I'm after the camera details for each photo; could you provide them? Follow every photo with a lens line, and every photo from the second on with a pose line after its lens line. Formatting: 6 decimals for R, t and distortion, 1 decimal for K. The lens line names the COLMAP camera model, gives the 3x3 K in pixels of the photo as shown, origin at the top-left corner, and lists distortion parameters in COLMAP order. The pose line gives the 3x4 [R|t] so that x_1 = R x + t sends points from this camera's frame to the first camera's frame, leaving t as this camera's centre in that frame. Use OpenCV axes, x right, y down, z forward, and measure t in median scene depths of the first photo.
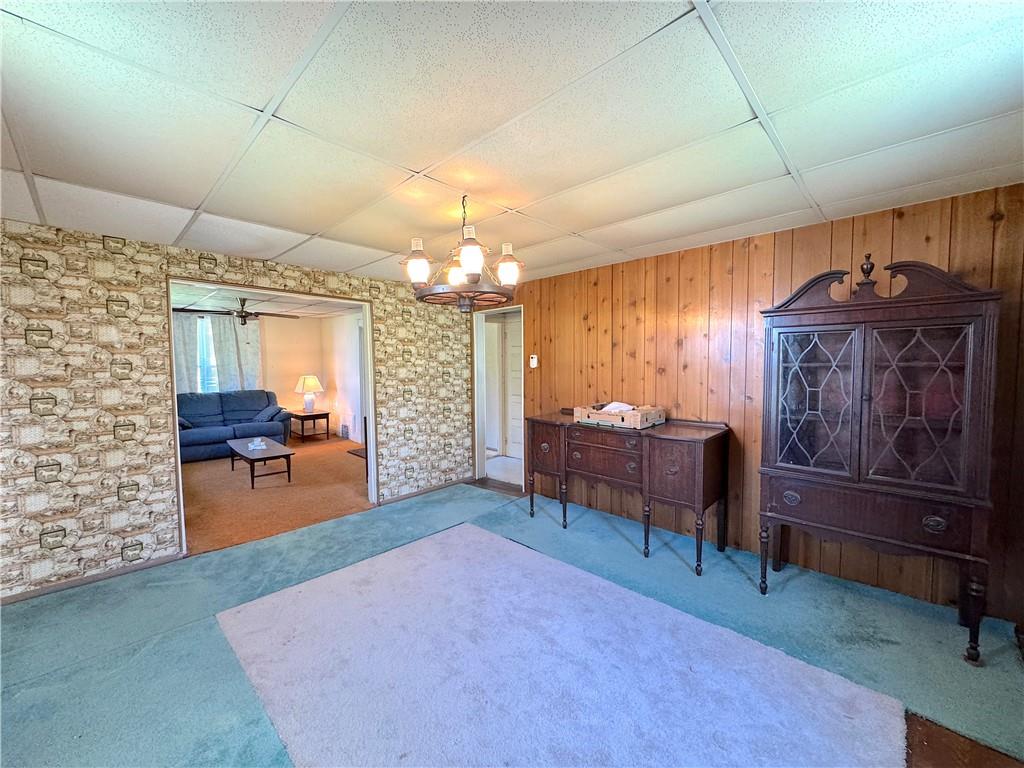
lens RADIAL K [[410.8, 0, 512.0], [0, 410.8, 380.7], [0, 0, 1]] dist [-0.001010, 0.000422]
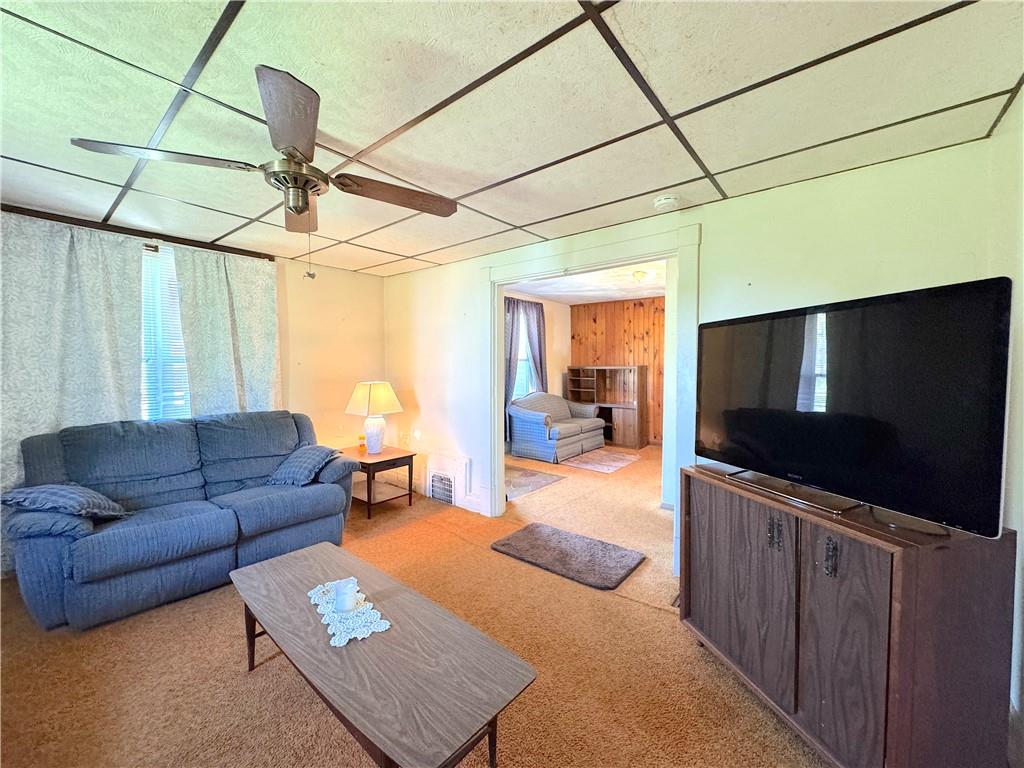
lens RADIAL K [[410.8, 0, 508.8], [0, 410.8, 382.3], [0, 0, 1]] dist [-0.001010, 0.000422]
pose [[0.997432, 0.000553, 0.071623, -0.419414], [0.000592, 0.999872, -0.015967, -0.003379], [-0.071623, 0.015968, 0.997304, 0.553175]]
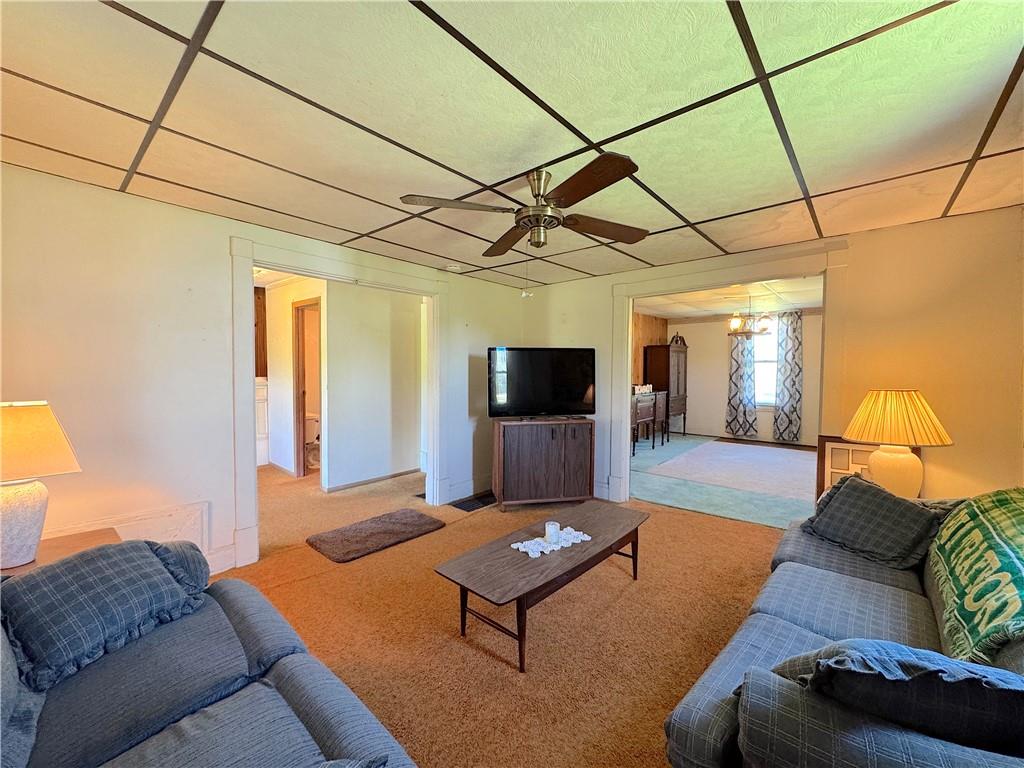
lens RADIAL K [[410.8, 0, 508.4], [0, 410.8, 384.2], [0, 0, 1]] dist [-0.001010, 0.000422]
pose [[-0.039423, -0.026039, 0.998883, -0.895622], [0.056613, 0.997996, 0.028251, -0.014258], [-0.997618, 0.057664, -0.037870, 0.894198]]
